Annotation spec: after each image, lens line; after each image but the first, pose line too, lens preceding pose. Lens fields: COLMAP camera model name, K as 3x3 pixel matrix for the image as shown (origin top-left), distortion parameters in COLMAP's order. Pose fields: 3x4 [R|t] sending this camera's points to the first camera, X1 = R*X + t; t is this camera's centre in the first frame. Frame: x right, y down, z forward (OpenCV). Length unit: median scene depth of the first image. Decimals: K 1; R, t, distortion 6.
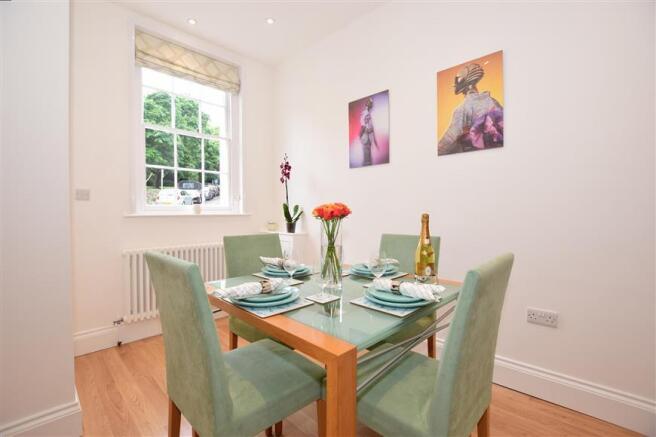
lens RADIAL K [[292.3, 0, 328.0], [0, 292.3, 218.5], [0, 0, 1]] dist [-0.025037, 0.000969]
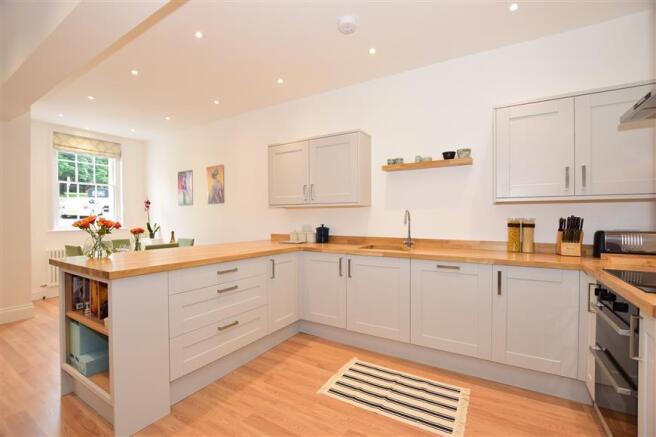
lens RADIAL K [[292.3, 0, 328.0], [0, 292.3, 218.5], [0, 0, 1]] dist [-0.025037, 0.000969]
pose [[0.975917, -0.006825, 0.218037, 0.667624], [0.010713, 0.999804, -0.016657, -0.041460], [-0.217881, 0.018591, 0.975798, -1.195766]]
